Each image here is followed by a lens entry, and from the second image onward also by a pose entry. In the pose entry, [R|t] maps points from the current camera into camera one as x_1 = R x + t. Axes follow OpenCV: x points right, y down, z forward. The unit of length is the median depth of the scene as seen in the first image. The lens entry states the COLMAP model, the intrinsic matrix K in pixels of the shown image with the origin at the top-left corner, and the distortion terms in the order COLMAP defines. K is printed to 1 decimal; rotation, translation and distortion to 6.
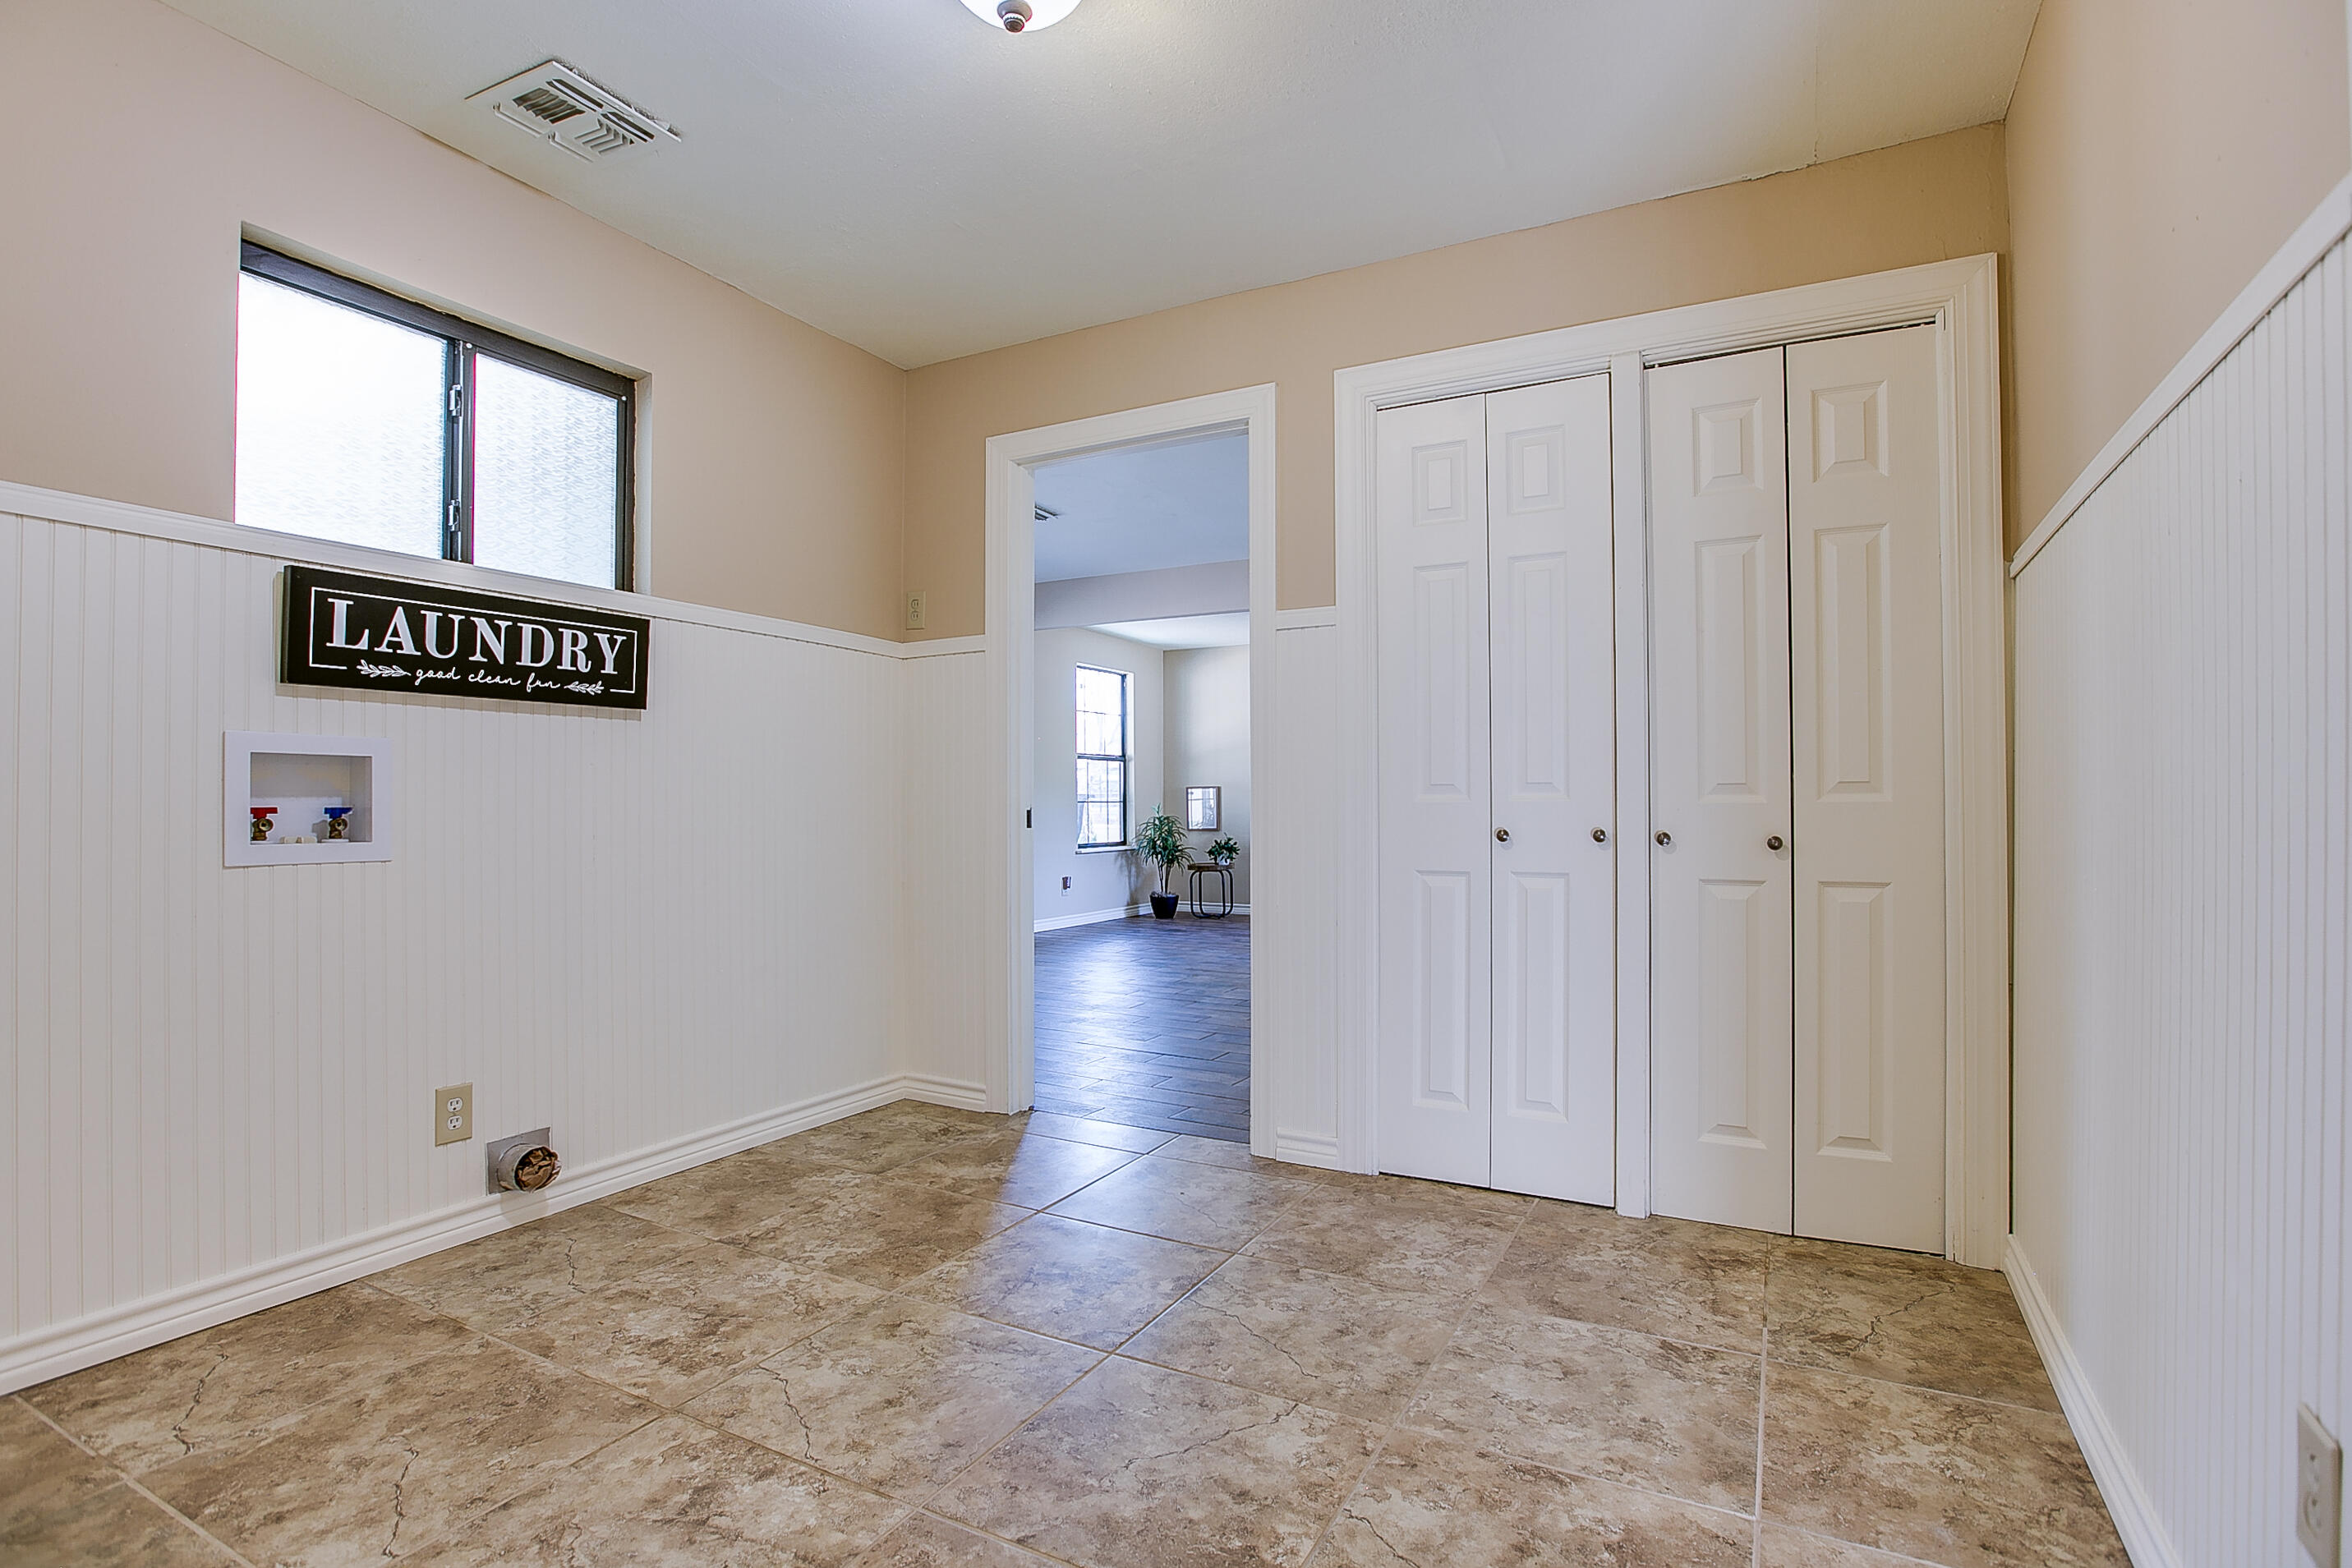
lens RADIAL K [[1143.4, 0, 1176.0], [0, 1143.4, 784.0], [0, 0, 1]] dist [-0.000176, -0.000042]
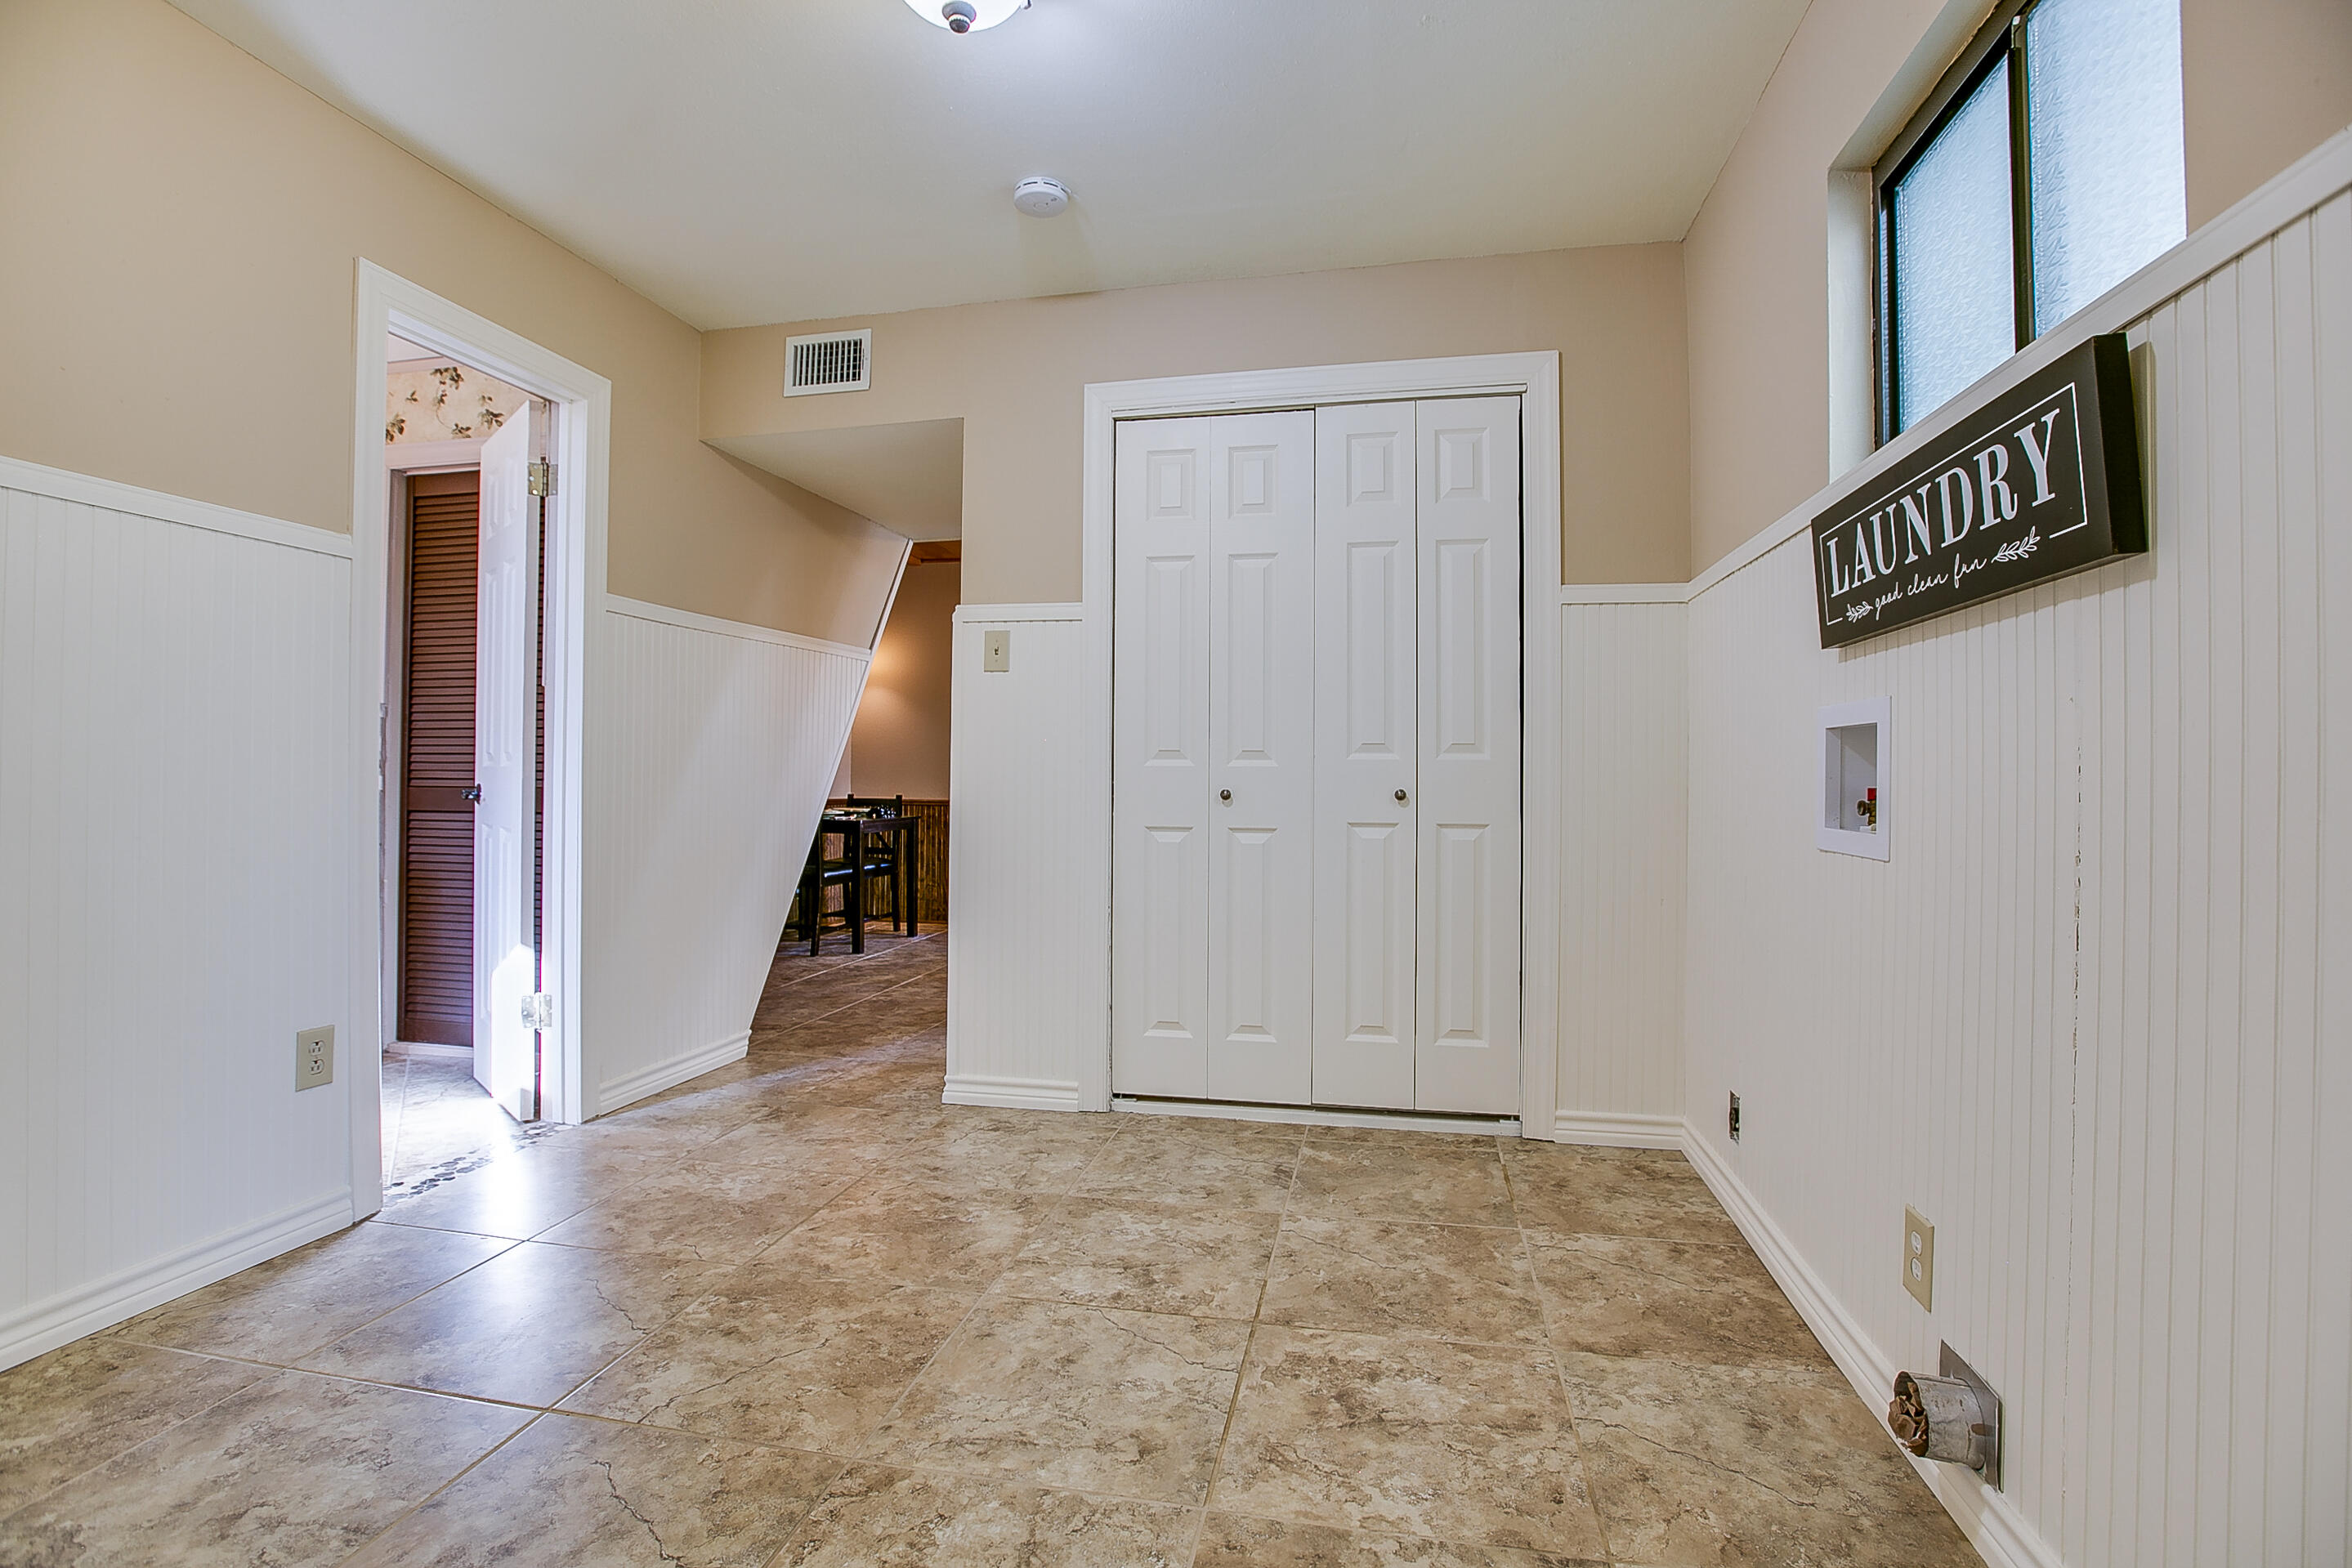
lens RADIAL K [[1078.2, 0, 1177.9], [0, 1078.2, 775.1], [0, 0, 1]] dist [-0.065212, 0.013969]
pose [[-0.958282, -0.008752, -0.285692, -0.067549], [-0.003245, 0.999800, -0.019744, 0.032847], [0.285807, -0.017993, -0.958118, 1.947367]]
